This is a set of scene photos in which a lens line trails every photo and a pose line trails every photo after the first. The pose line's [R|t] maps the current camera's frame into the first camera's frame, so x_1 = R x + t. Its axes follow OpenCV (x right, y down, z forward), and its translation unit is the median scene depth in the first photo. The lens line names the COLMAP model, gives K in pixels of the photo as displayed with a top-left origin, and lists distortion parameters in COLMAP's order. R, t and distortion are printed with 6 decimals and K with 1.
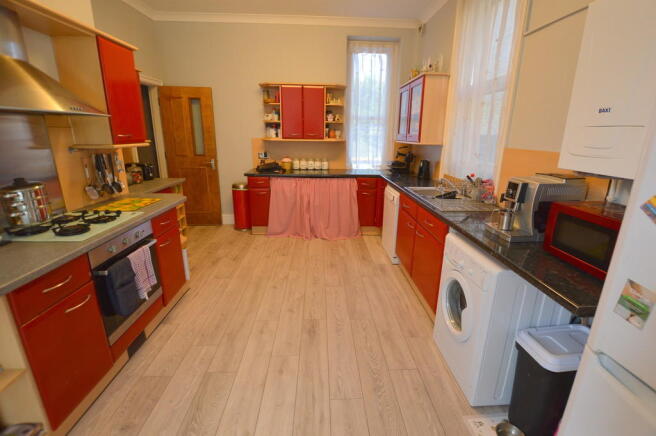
lens RADIAL K [[293.7, 0, 331.7], [0, 293.7, 215.7], [0, 0, 1]] dist [-0.022924, -0.000701]
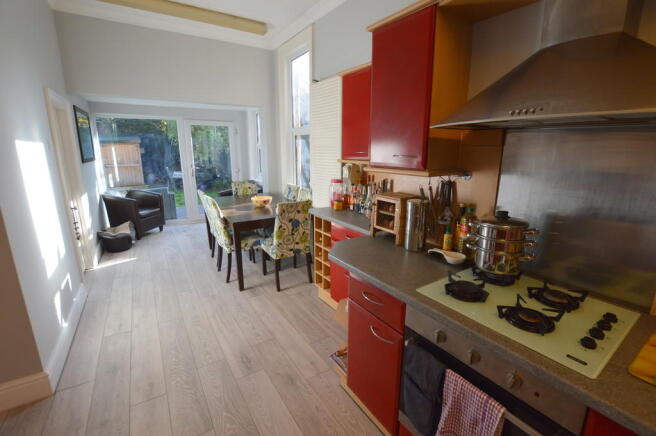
lens RADIAL K [[293.7, 0, 329.9], [0, 293.7, 216.2], [0, 0, 1]] dist [-0.022924, -0.000701]
pose [[-0.859910, 0.105765, -0.499368, -0.197791], [-0.147432, 0.885142, 0.441348, -0.272450], [0.488690, 0.453143, -0.745549, 0.929219]]
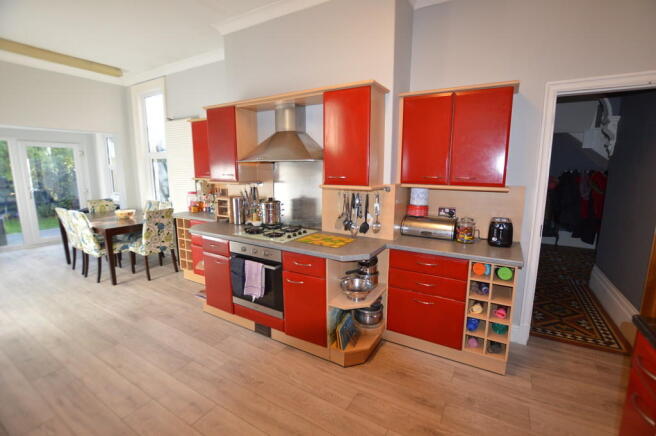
lens RADIAL K [[293.7, 0, 333.4], [0, 293.7, 213.4], [0, 0, 1]] dist [-0.022924, -0.000701]
pose [[-0.538524, 0.119805, -0.834049, 0.175354], [-0.236475, 0.928571, 0.286068, -0.454185], [0.808747, 0.351286, -0.471727, 1.525269]]
